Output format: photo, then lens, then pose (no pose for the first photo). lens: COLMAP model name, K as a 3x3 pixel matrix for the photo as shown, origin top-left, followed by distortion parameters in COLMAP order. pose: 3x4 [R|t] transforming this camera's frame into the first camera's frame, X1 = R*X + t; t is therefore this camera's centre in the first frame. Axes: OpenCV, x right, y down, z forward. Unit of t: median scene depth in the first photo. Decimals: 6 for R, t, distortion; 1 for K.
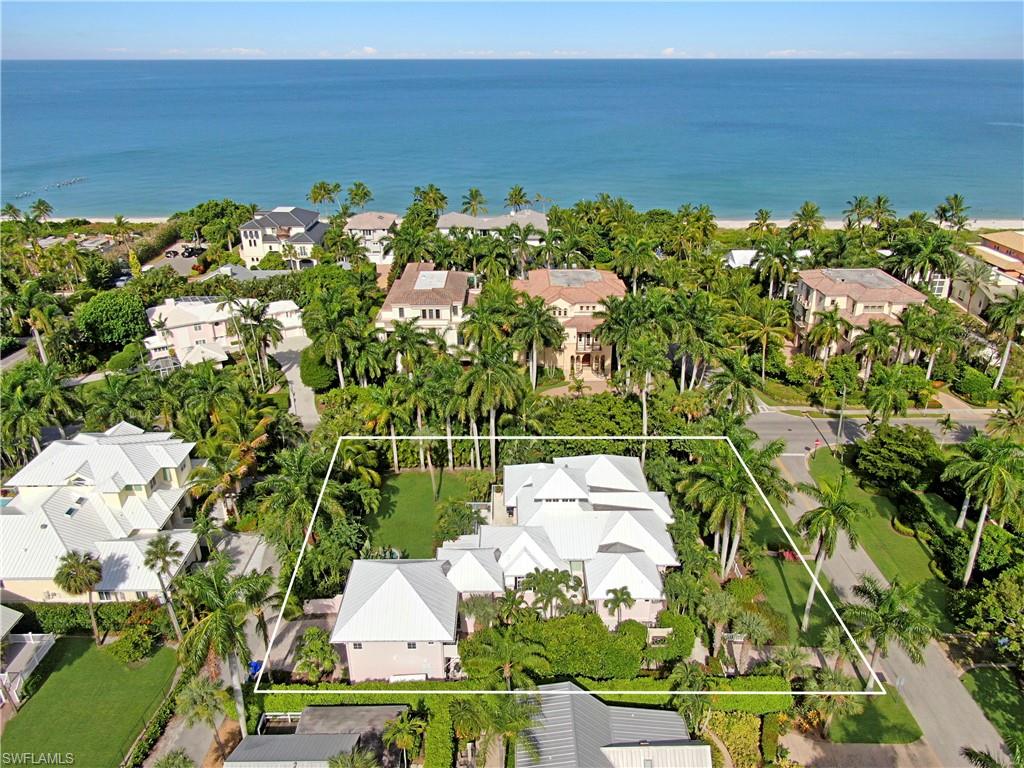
lens RADIAL K [[735.0, 0, 512.0], [0, 735.0, 384.0], [0, 0, 1]] dist [0.000066, 0.001855]
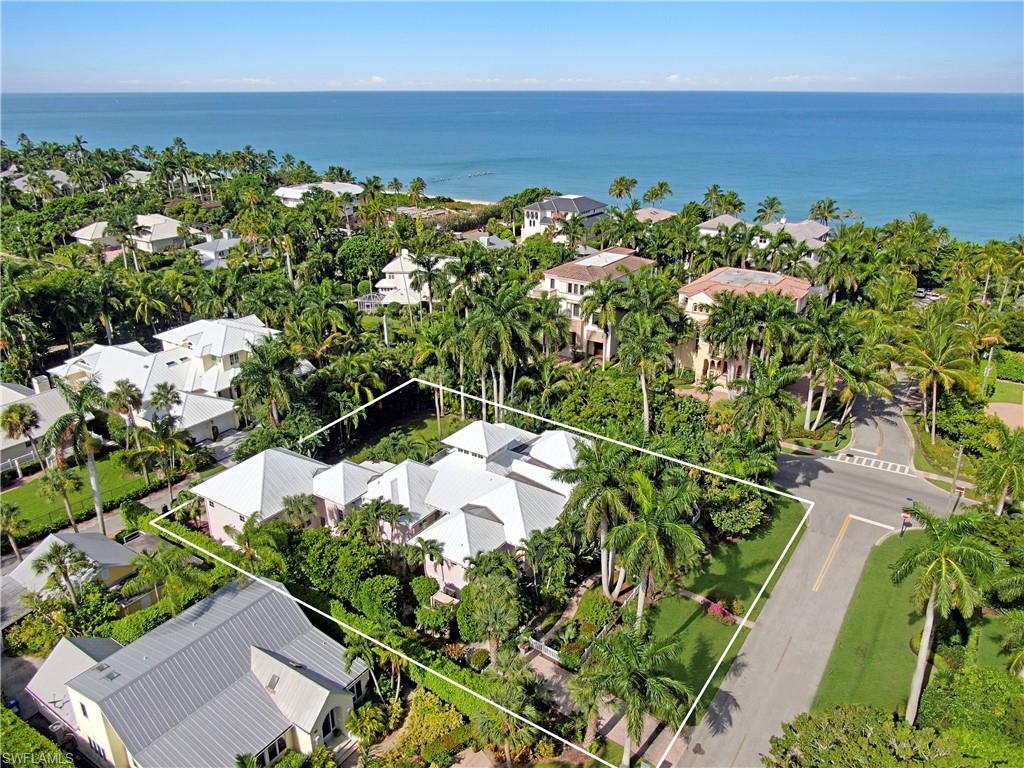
lens RADIAL K [[738.0, 0, 512.0], [0, 738.0, 384.0], [0, 0, 1]] dist [-0.013115, -0.003525]
pose [[0.825393, 0.214854, -0.522076, 0.359501], [-0.234795, 0.971623, 0.028652, 0.019574], [0.513417, 0.098932, 0.852417, 0.132682]]
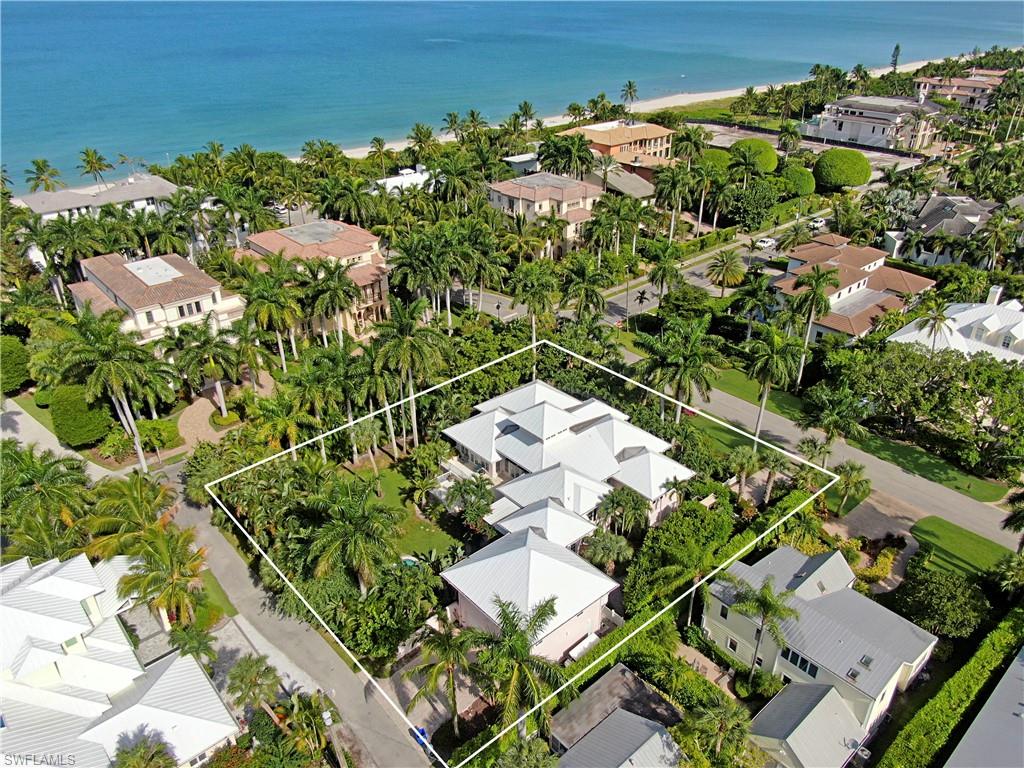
lens RADIAL K [[738.0, 0, 512.0], [0, 738.0, 384.0], [0, 0, 1]] dist [-0.013115, -0.003525]
pose [[0.755820, -0.317286, 0.572770, -0.334178], [0.269908, 0.947948, 0.168949, -0.058210], [-0.596561, 0.026900, 0.802117, 0.136155]]
